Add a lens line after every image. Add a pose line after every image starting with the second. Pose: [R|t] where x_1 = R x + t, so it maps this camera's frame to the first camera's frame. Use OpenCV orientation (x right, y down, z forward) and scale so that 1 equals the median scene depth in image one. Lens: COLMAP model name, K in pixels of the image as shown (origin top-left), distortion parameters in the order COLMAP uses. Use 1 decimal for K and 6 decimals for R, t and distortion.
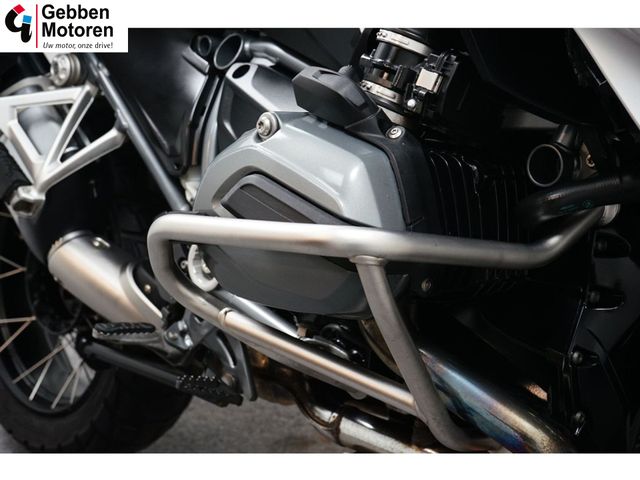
lens RADIAL K [[1122.7, 0, 320.0], [0, 1122.7, 240.0], [0, 0, 1]] dist [-0.000276, -0.039854]
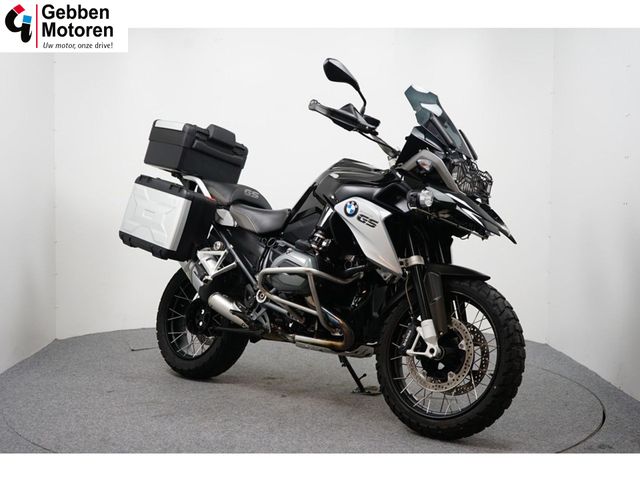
lens RADIAL K [[858.5, 0, 320.0], [0, 858.5, 240.0], [0, 0, 1]] dist [-0.000300, -0.001408]
pose [[0.991551, 0.097435, 0.085629, -0.163123], [-0.071484, 0.961298, -0.266077, 0.563294], [-0.108240, 0.257708, 0.960141, -1.730209]]
